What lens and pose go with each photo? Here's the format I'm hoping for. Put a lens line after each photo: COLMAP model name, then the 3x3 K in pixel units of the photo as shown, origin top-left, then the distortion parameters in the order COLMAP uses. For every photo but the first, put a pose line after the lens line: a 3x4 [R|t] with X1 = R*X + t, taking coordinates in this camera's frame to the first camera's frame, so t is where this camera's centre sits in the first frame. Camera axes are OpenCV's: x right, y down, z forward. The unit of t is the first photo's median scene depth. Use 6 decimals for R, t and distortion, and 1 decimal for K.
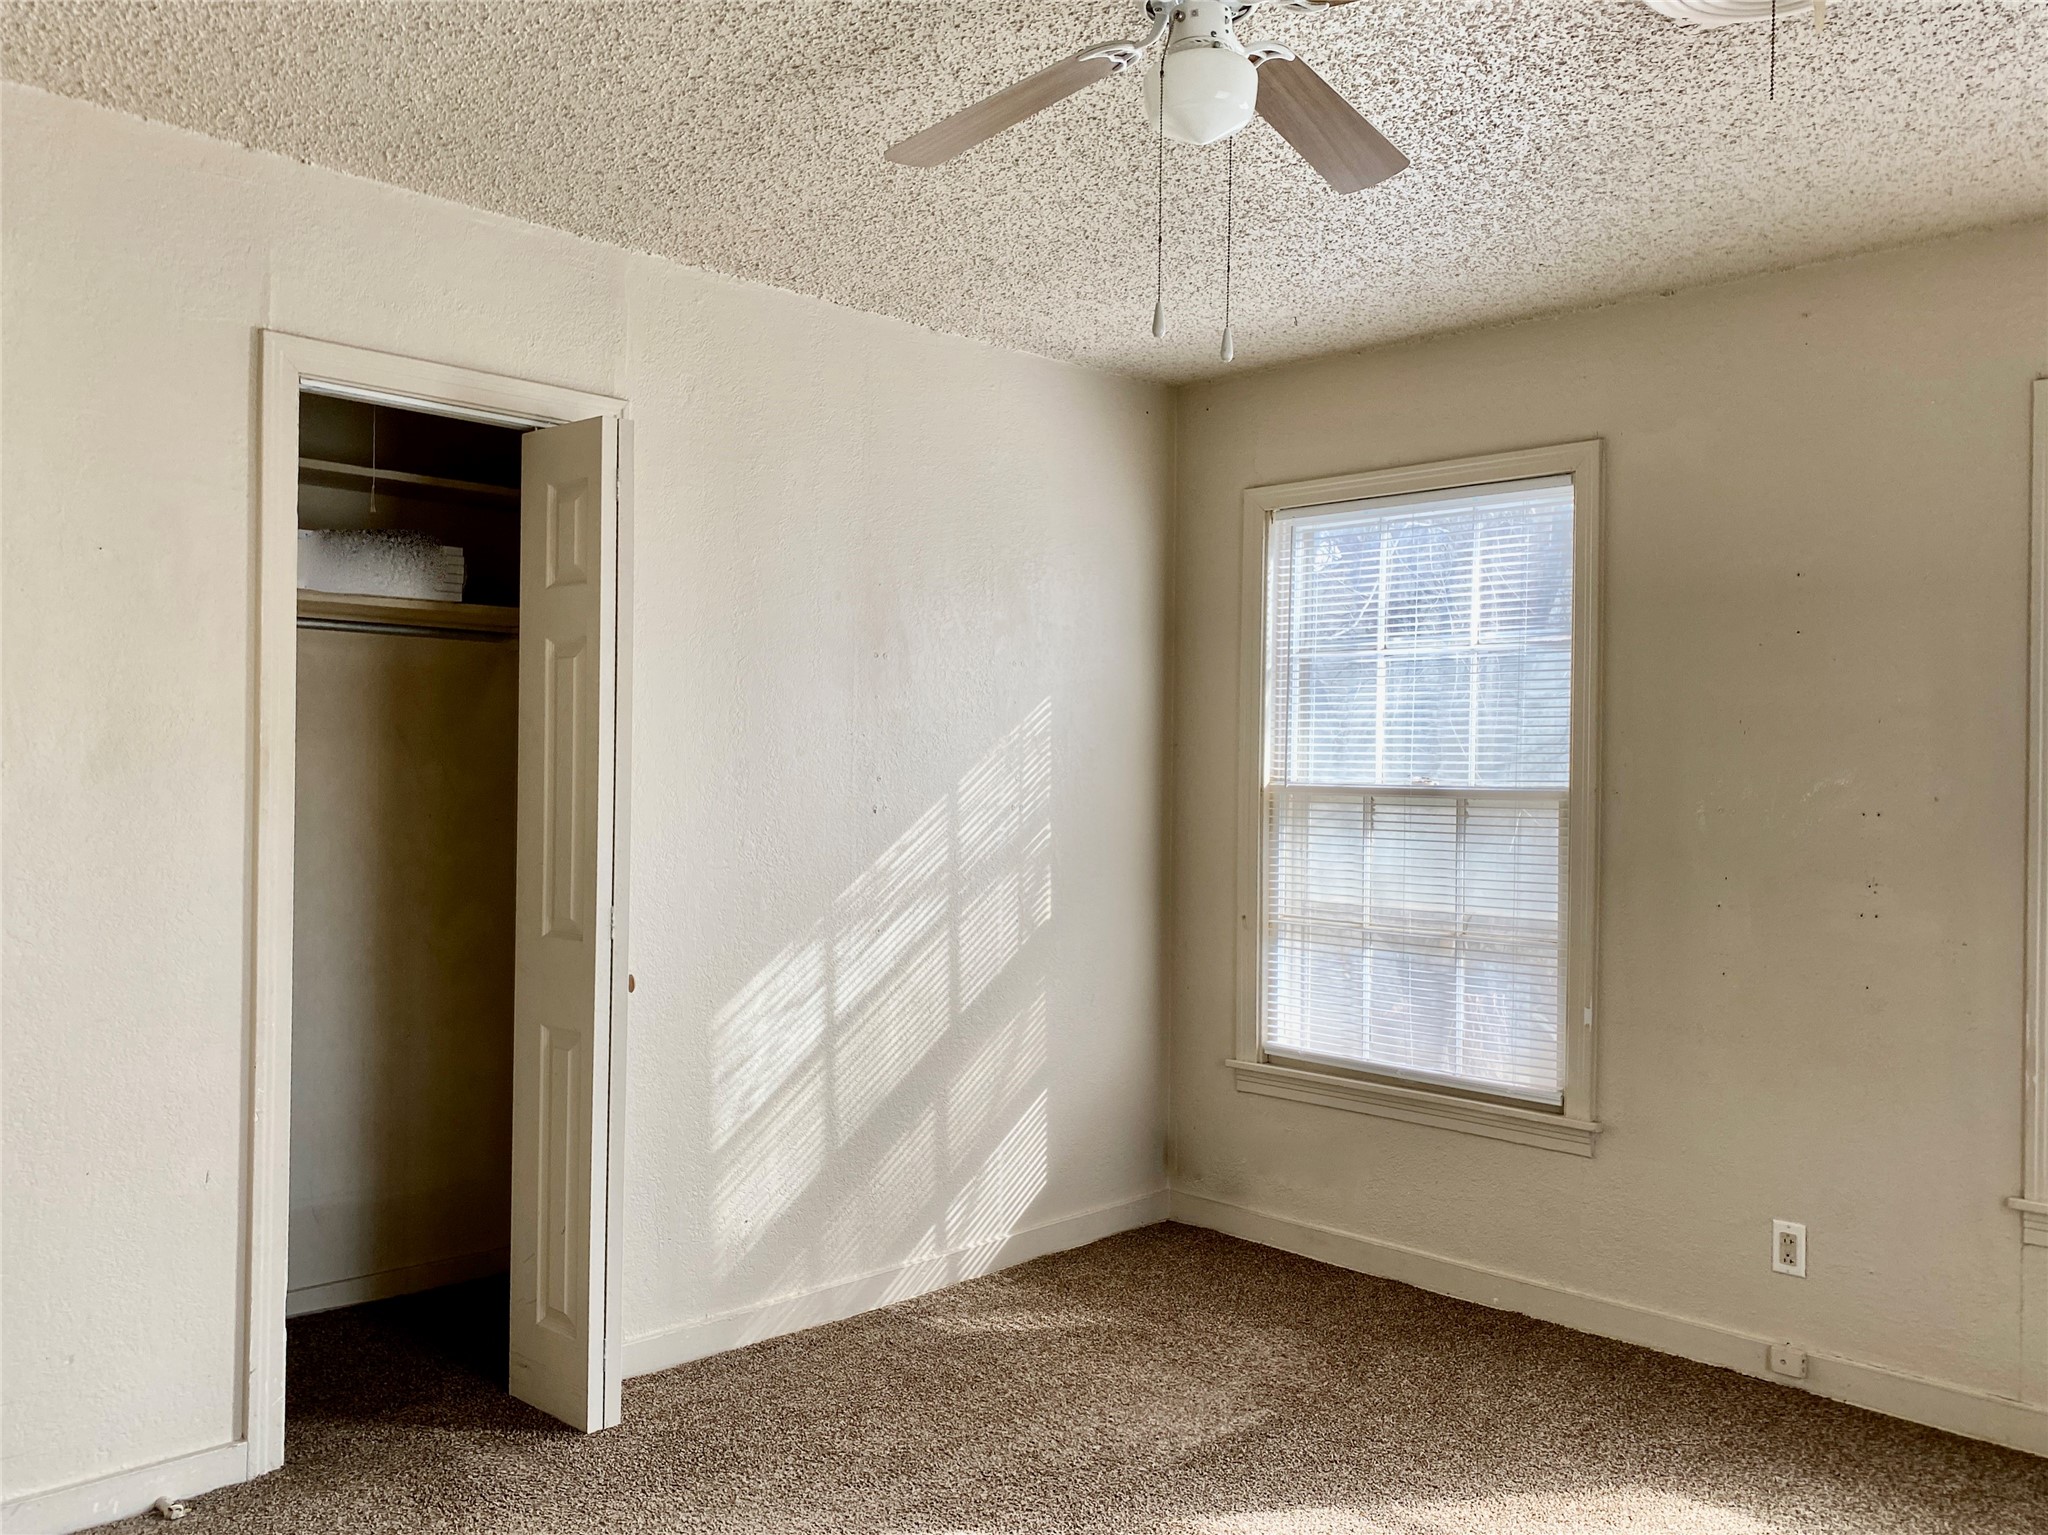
lens RADIAL K [[1604.6, 0, 1023.3], [0, 1604.6, 760.1], [0, 0, 1]] dist [0.036277, -0.036134]
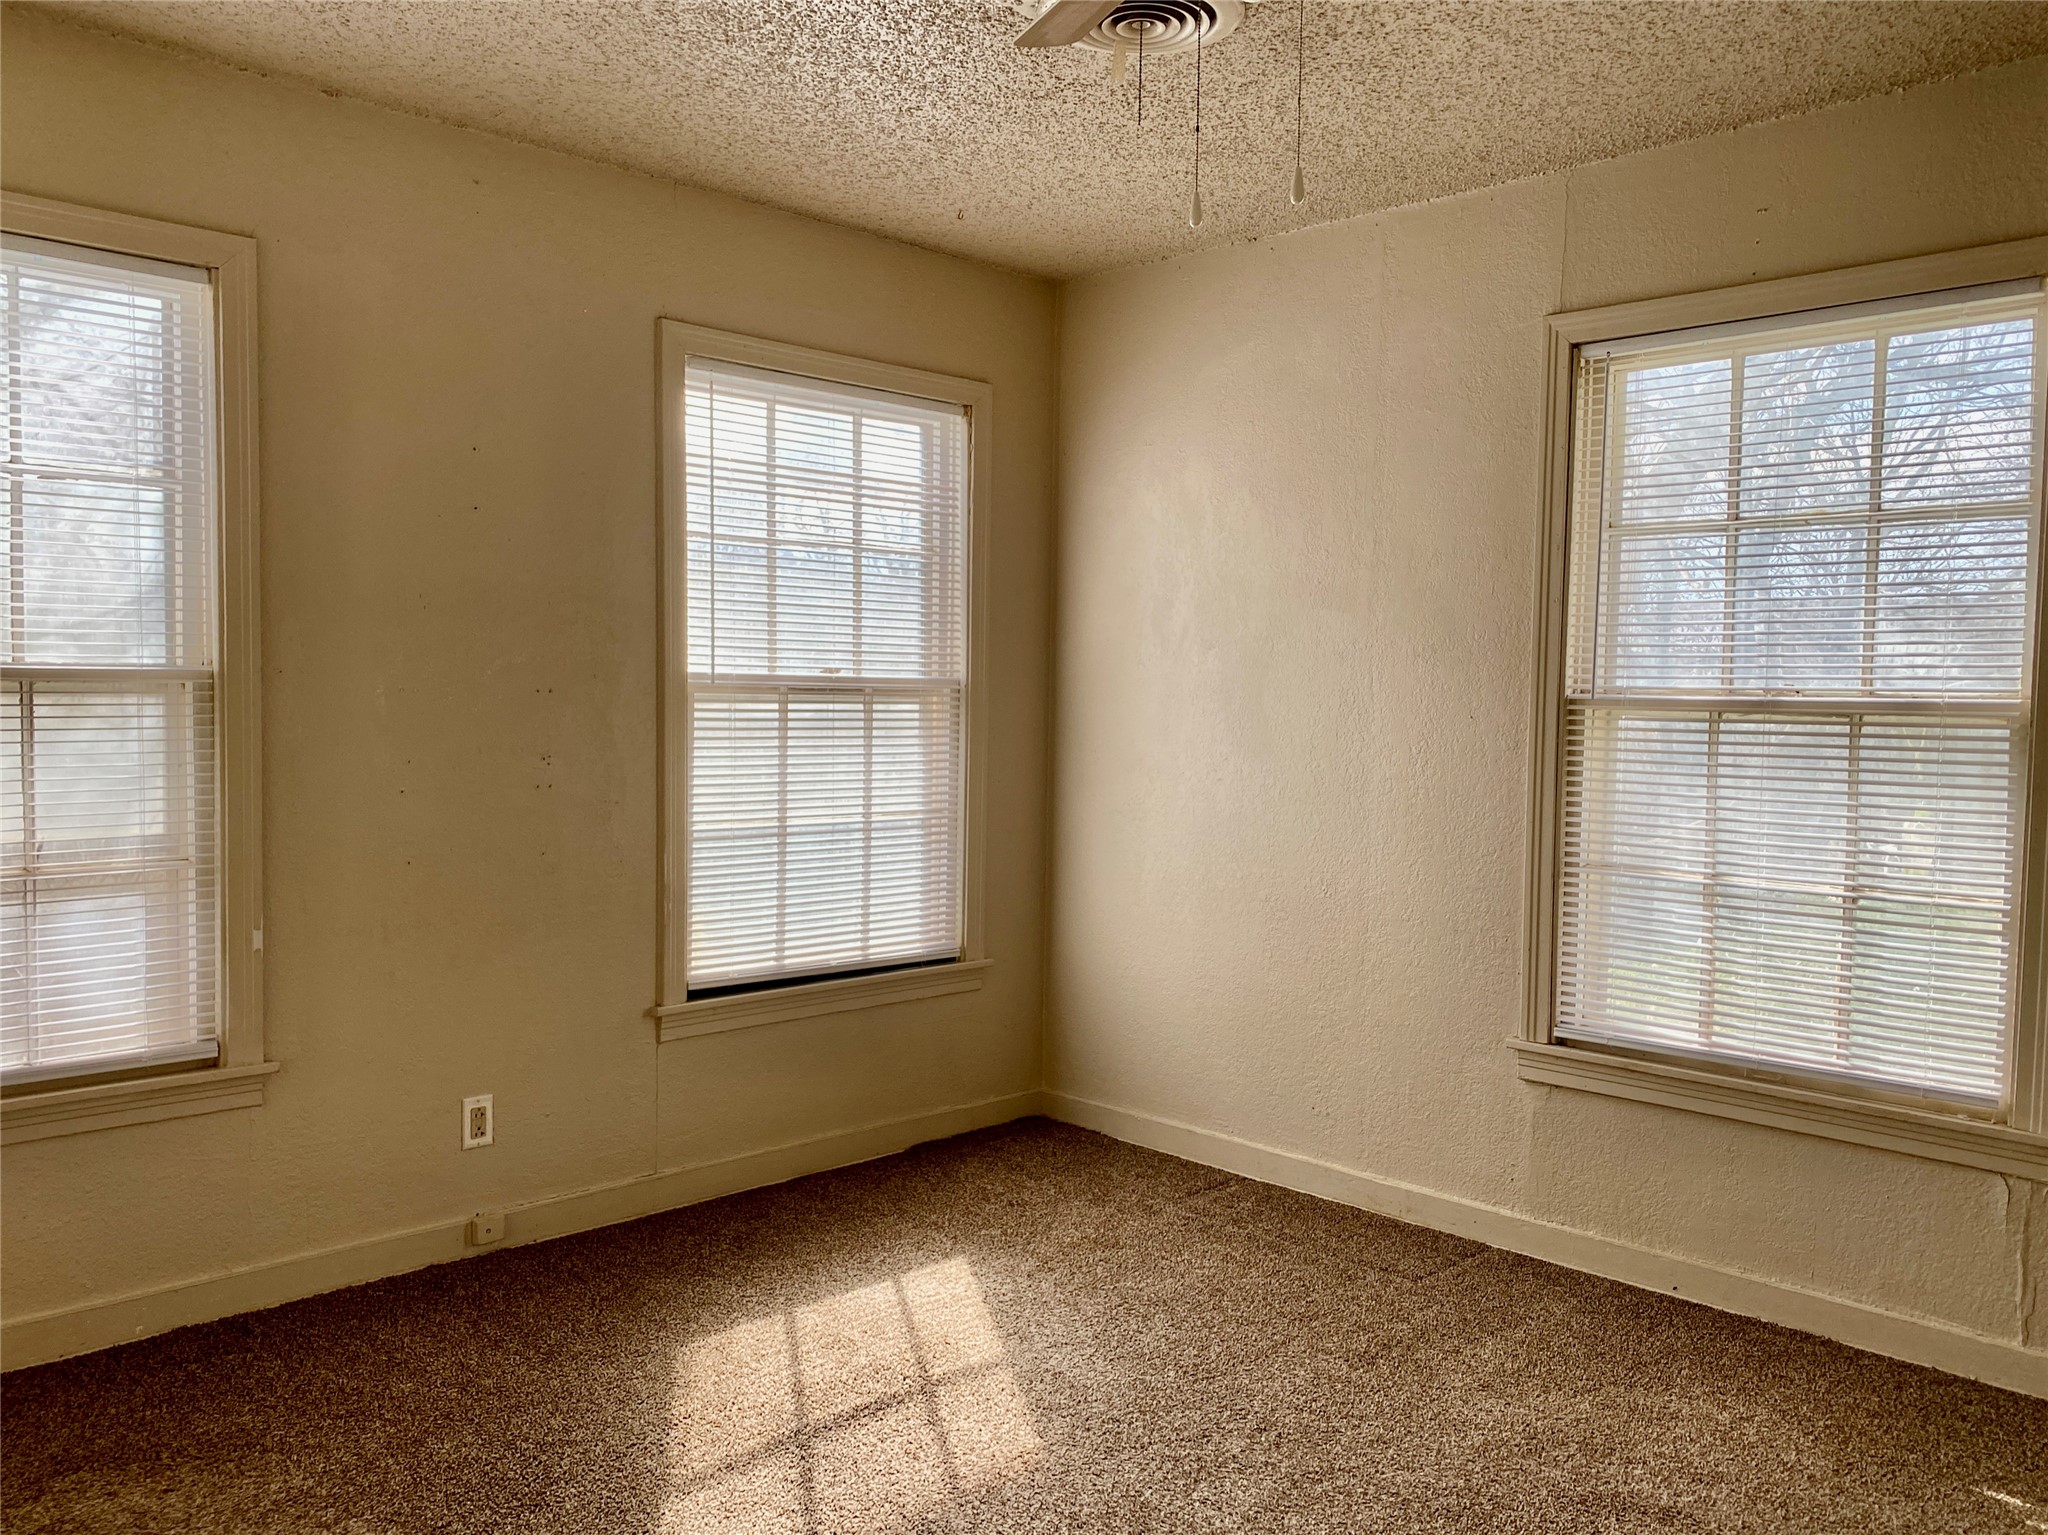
lens RADIAL K [[1604.6, 0, 1018.5], [0, 1604.6, 770.9], [0, 0, 1]] dist [0.036277, -0.036134]
pose [[0.048958, -0.064668, 0.996705, -0.499531], [-0.012231, 0.997788, 0.065339, 0.012807], [-0.998726, -0.015390, 0.048058, 0.614956]]
